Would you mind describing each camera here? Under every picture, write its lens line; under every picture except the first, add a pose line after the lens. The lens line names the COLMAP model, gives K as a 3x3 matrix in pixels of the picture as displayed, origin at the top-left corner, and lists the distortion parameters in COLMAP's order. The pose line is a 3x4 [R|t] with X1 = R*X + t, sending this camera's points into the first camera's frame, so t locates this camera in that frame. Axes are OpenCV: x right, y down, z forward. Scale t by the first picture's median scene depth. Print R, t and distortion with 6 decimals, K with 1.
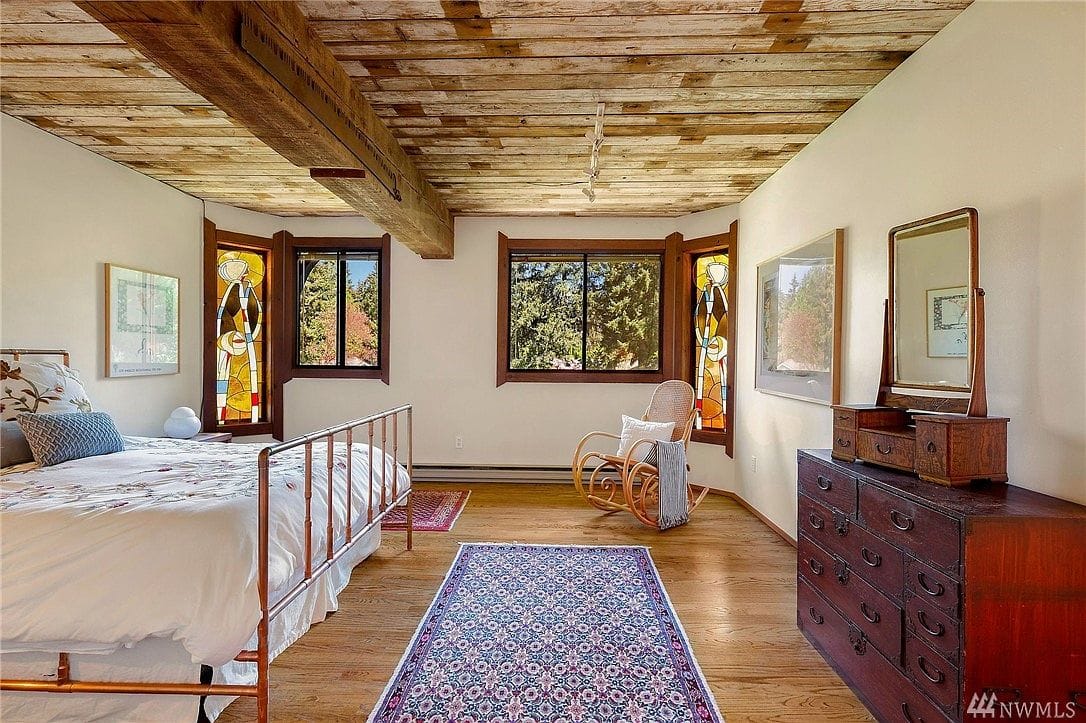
lens RADIAL K [[515.6, 0, 543.0], [0, 515.6, 361.5], [0, 0, 1]] dist [0.000936, -0.000100]
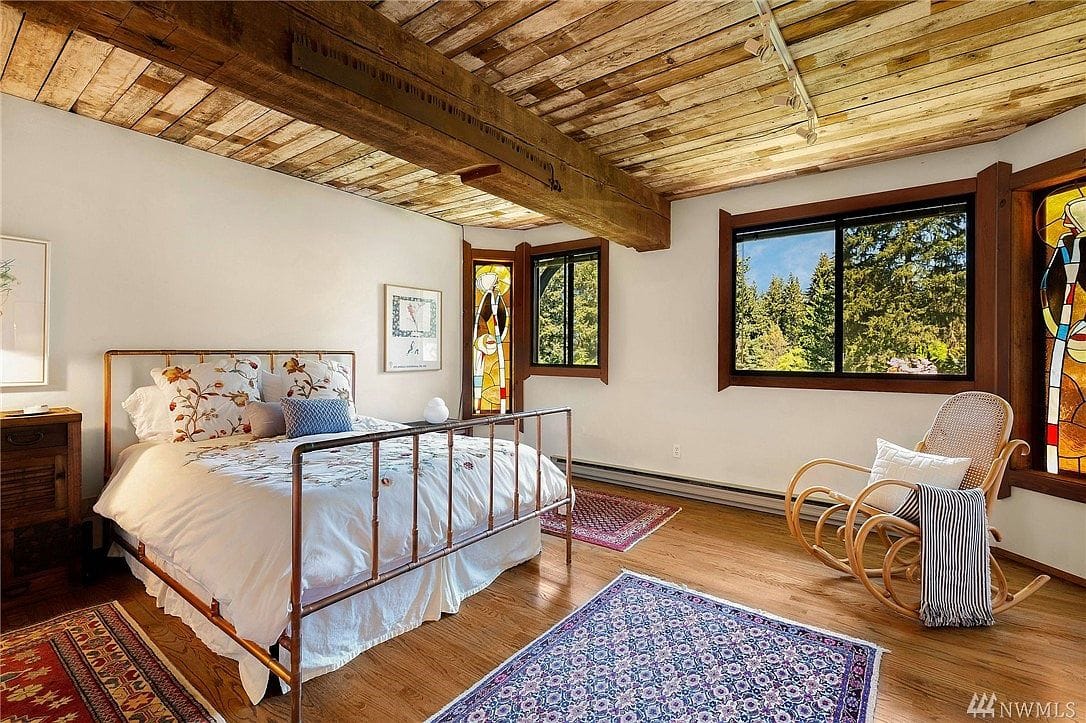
lens RADIAL K [[494.1, 0, 543.2], [0, 494.1, 351.1], [0, 0, 1]] dist [0.001850, -0.000339]
pose [[0.816116, -0.007526, -0.577839, 0.172615], [-0.003901, 0.999821, -0.018531, -0.000130], [0.577875, 0.017378, 0.815940, 0.192615]]
